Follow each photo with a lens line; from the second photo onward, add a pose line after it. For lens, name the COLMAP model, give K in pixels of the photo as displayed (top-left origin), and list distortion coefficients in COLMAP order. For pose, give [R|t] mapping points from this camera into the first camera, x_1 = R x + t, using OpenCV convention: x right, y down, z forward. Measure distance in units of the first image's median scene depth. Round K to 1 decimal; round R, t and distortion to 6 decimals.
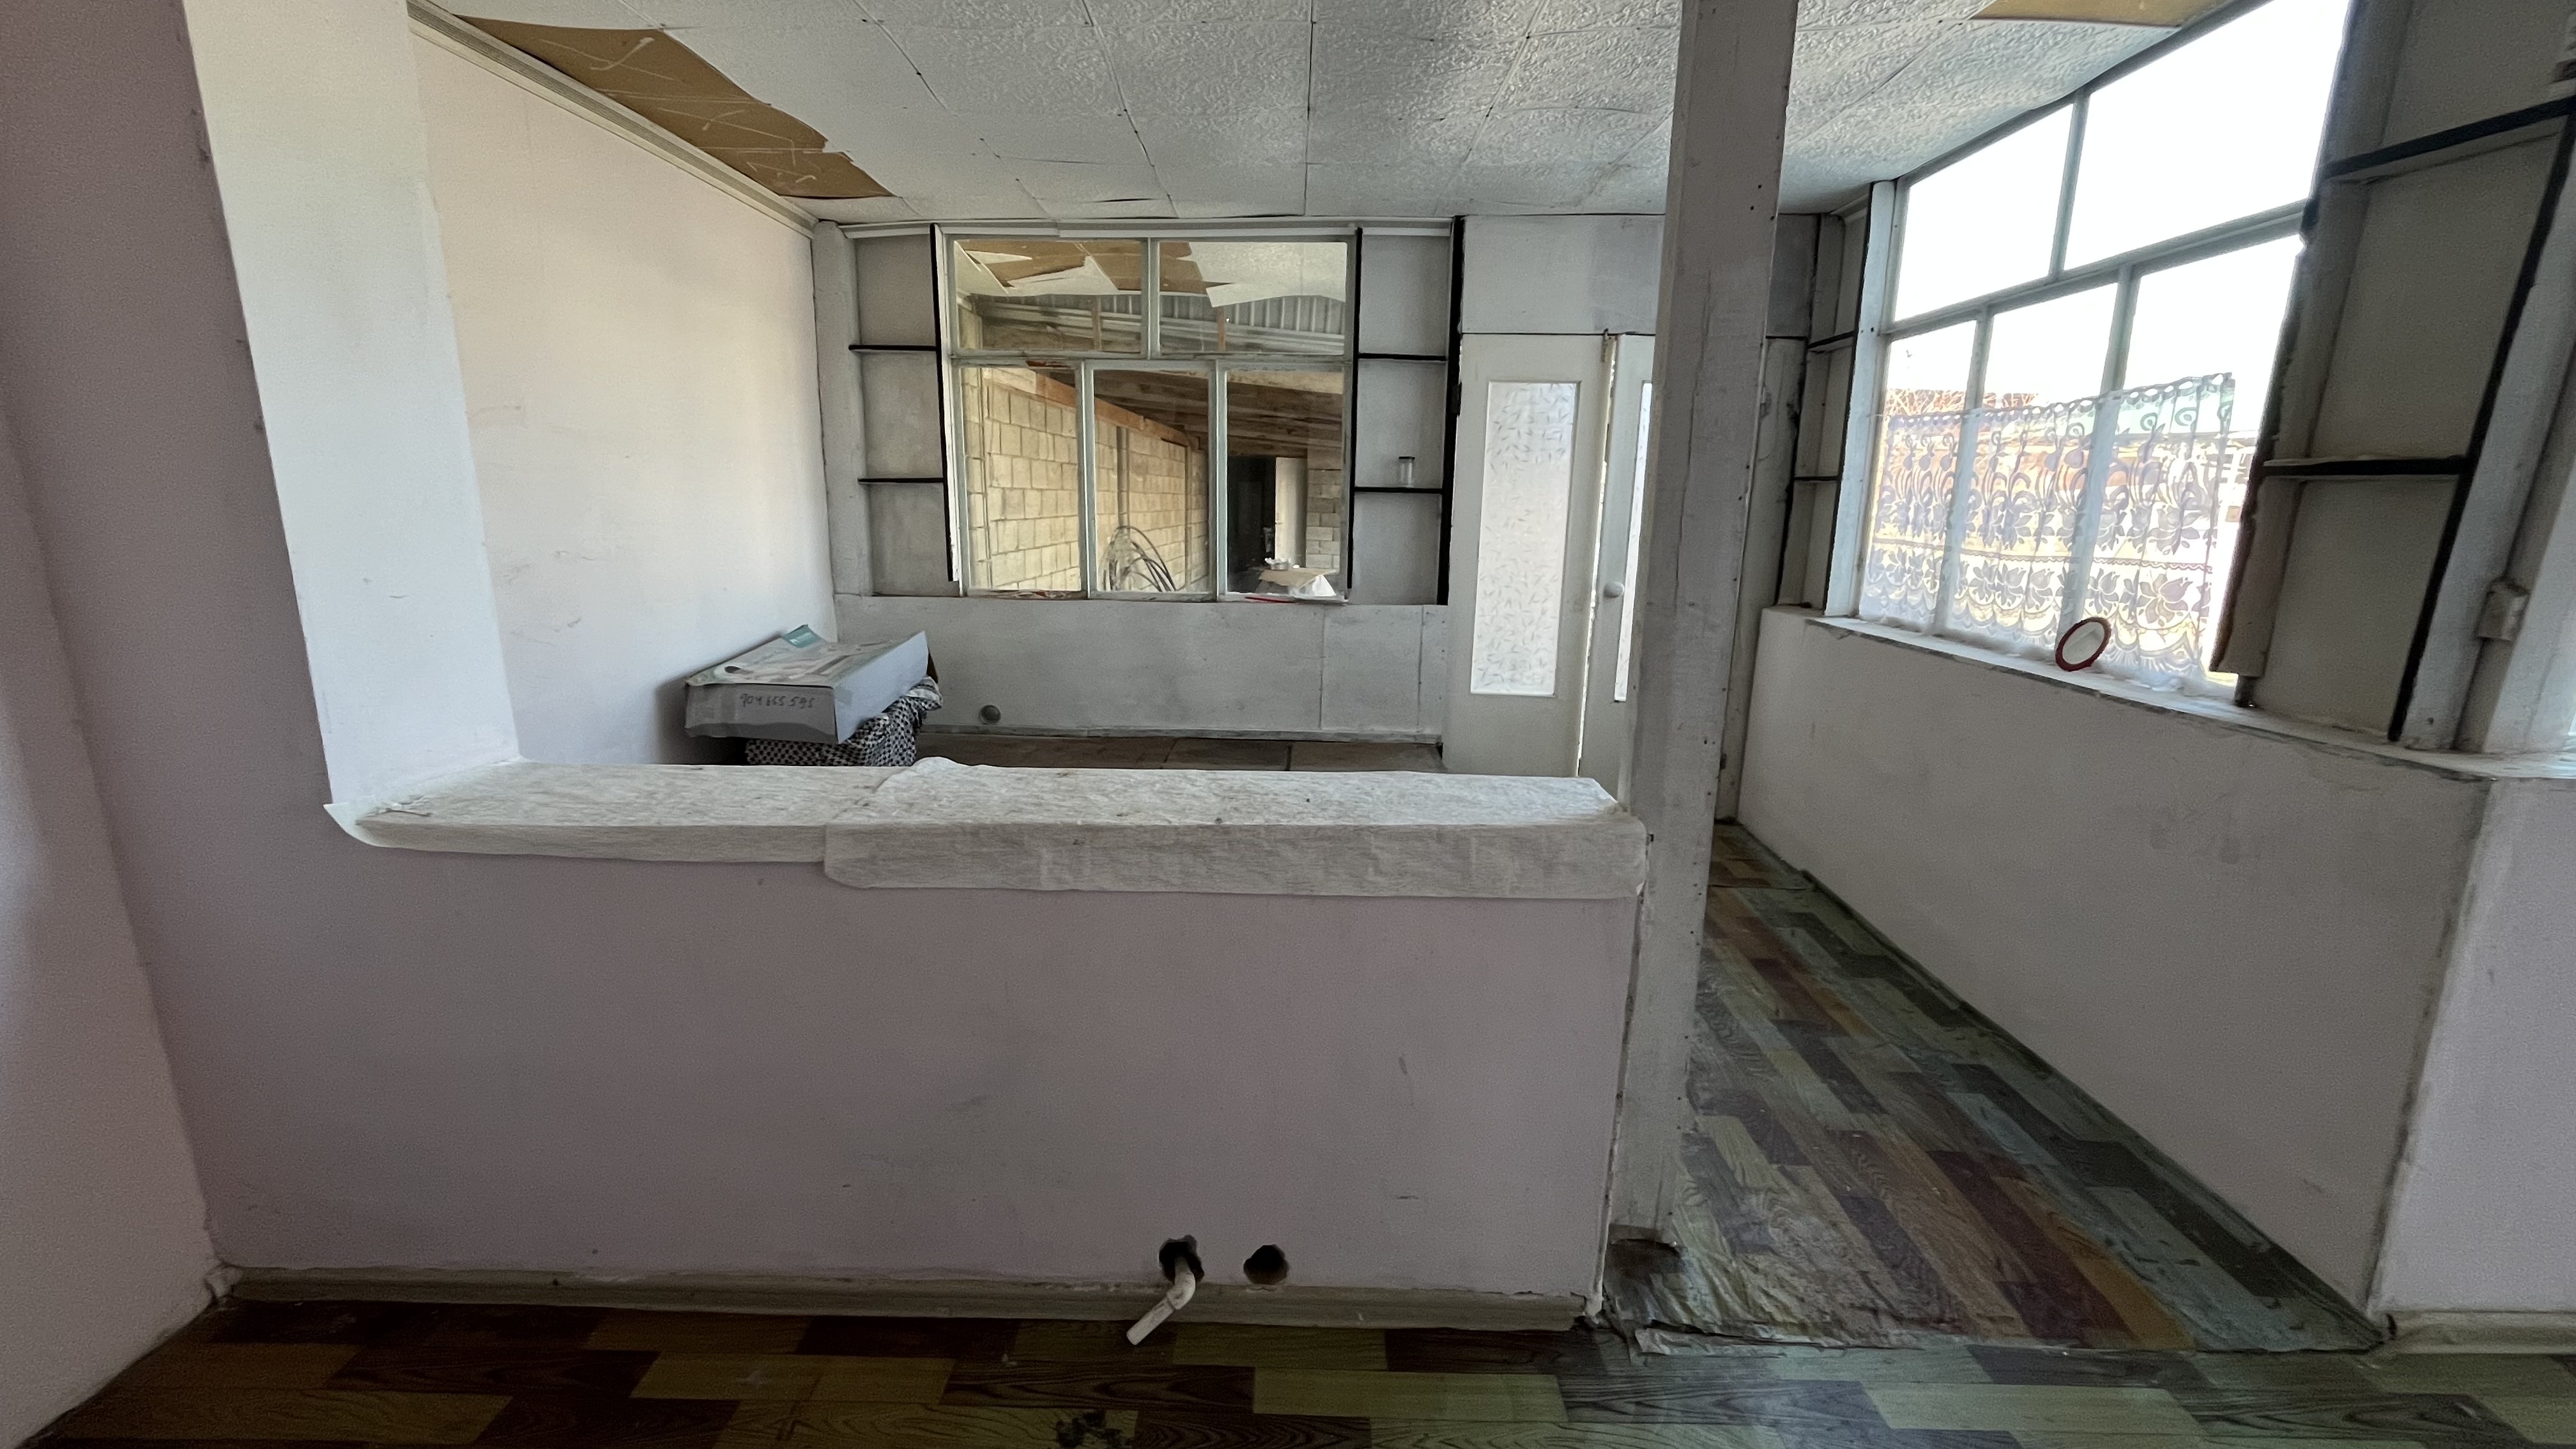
lens RADIAL K [[1039.2, 0, 1275.2], [0, 1039.2, 730.2], [0, 0, 1]] dist [-0.003948, -0.000659]
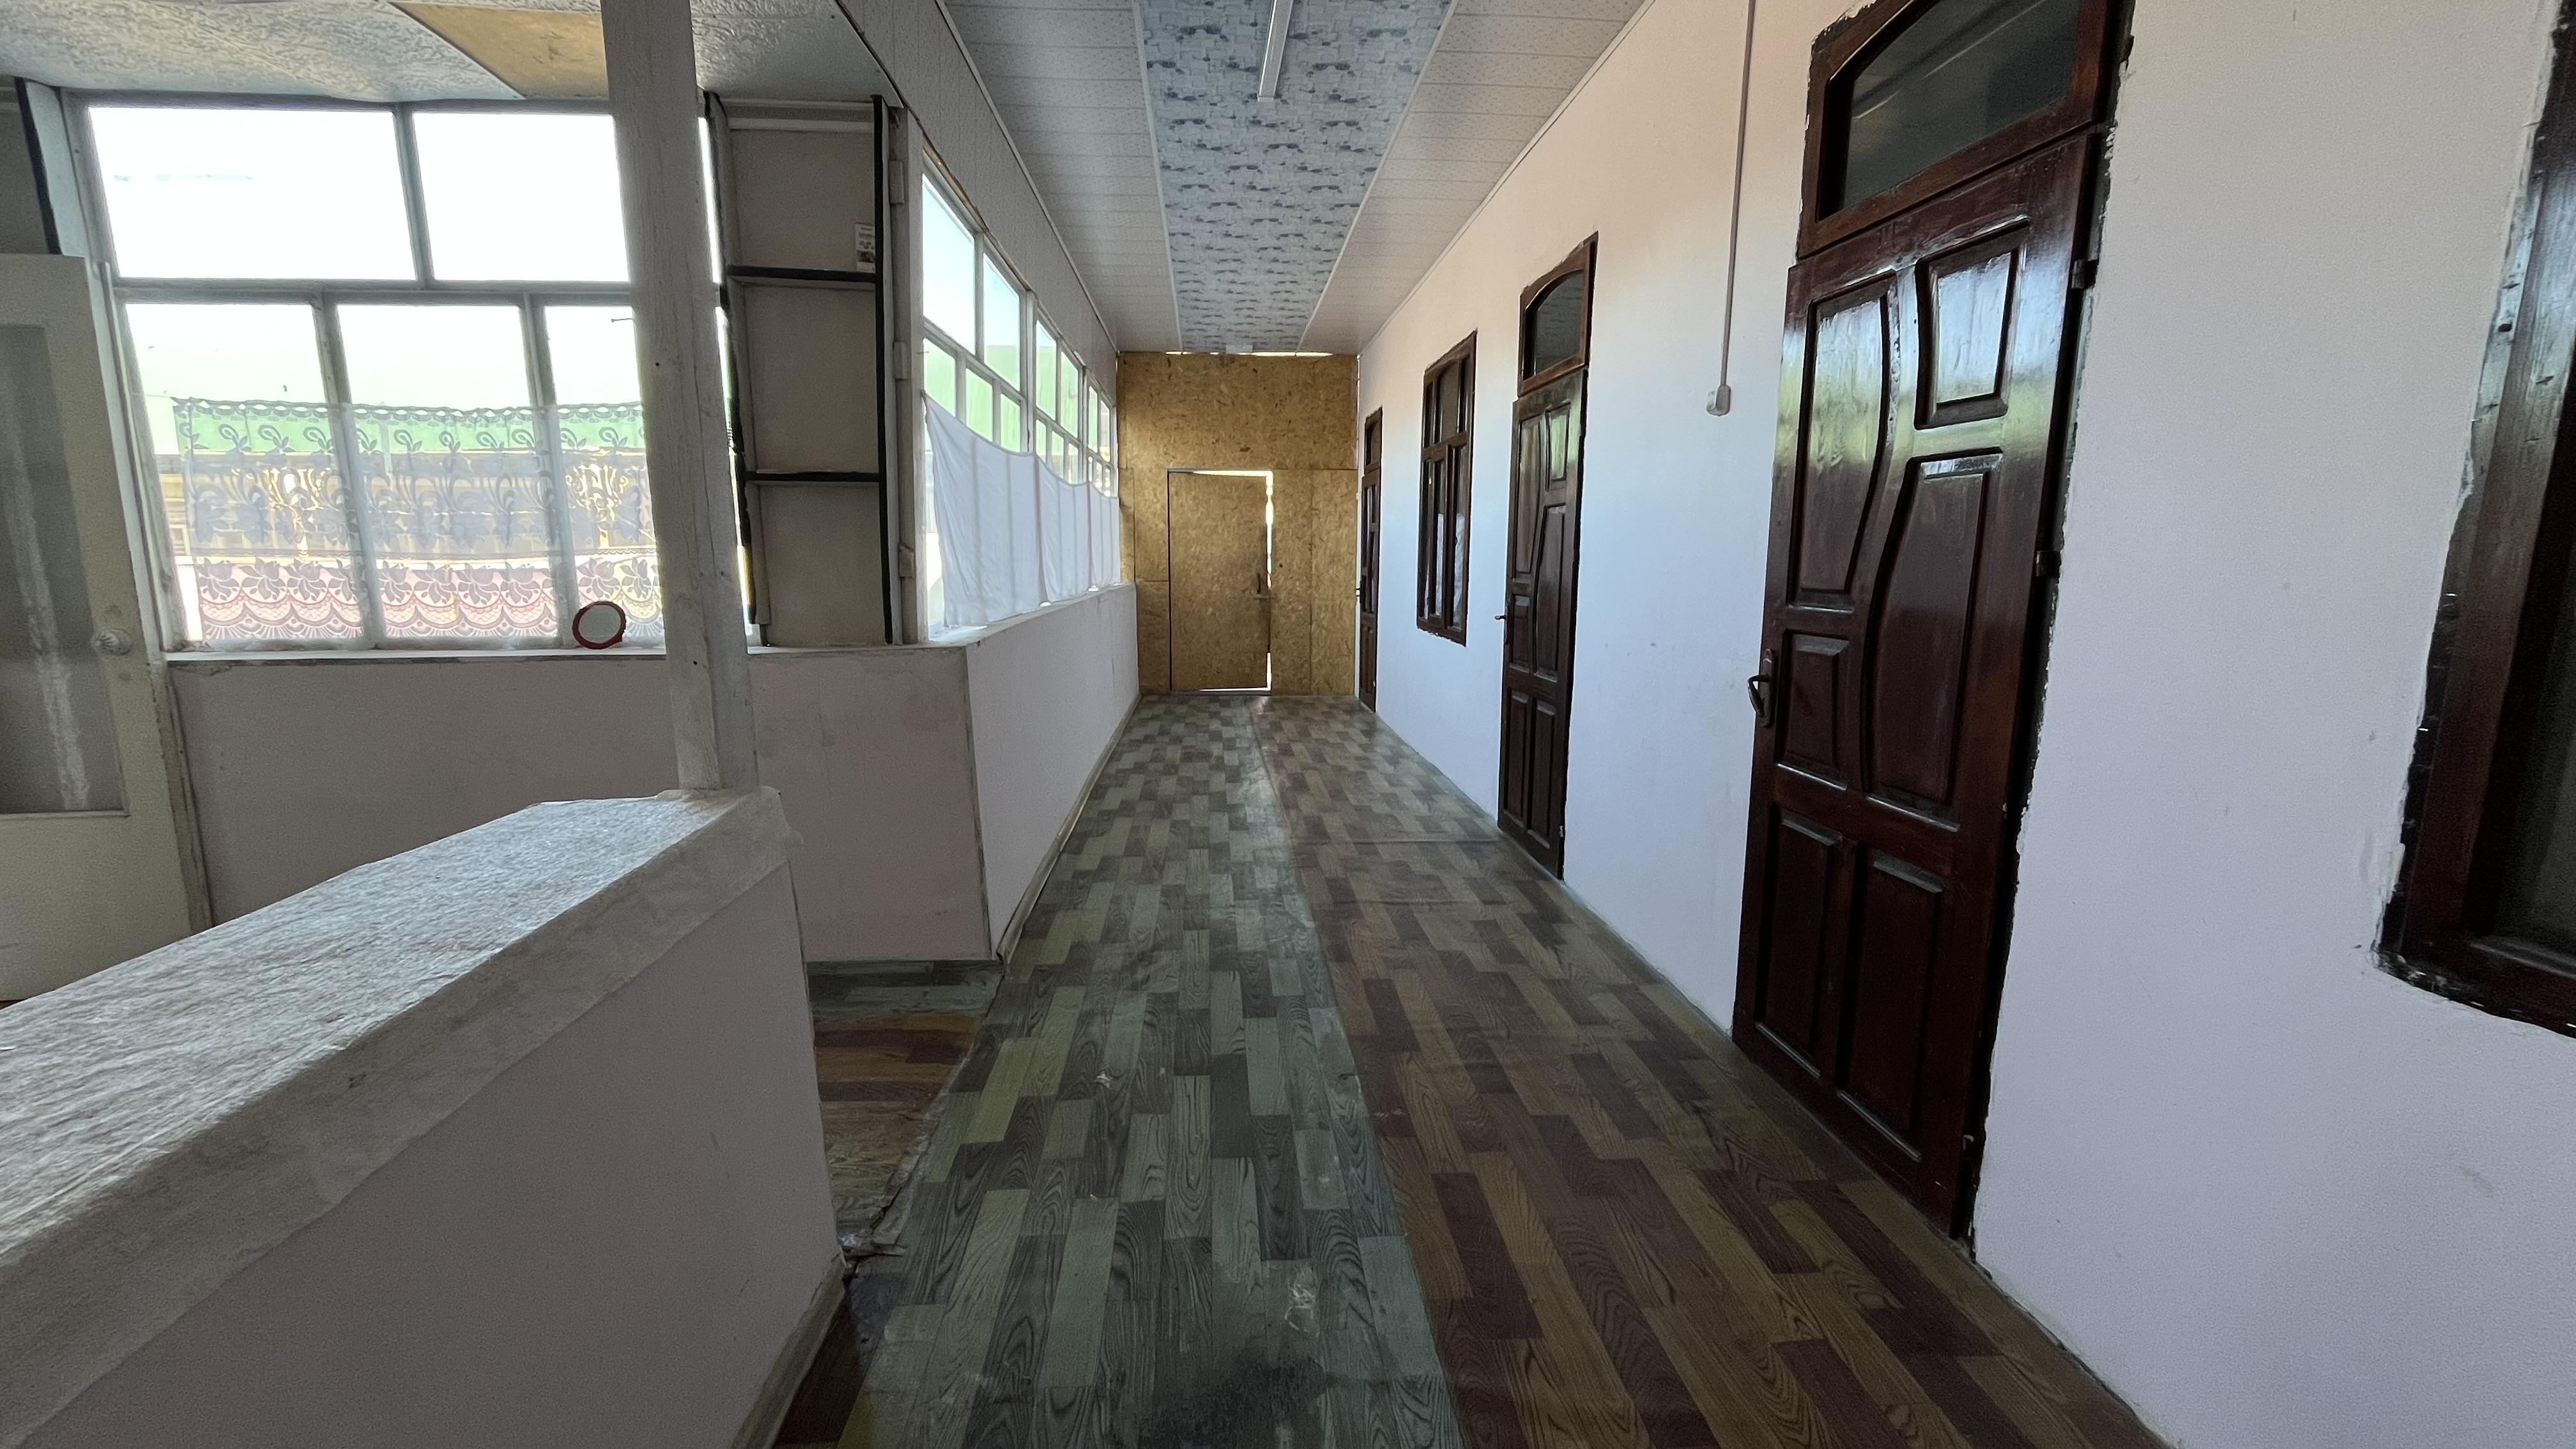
lens RADIAL K [[1039.2, 0, 1276.9], [0, 1039.2, 739.4], [0, 0, 1]] dist [-0.003948, -0.000659]
pose [[-0.079961, -0.194830, 0.977572, -0.423100], [0.220477, 0.952965, 0.207960, -0.035245], [-0.972109, 0.232161, -0.033244, 0.330477]]
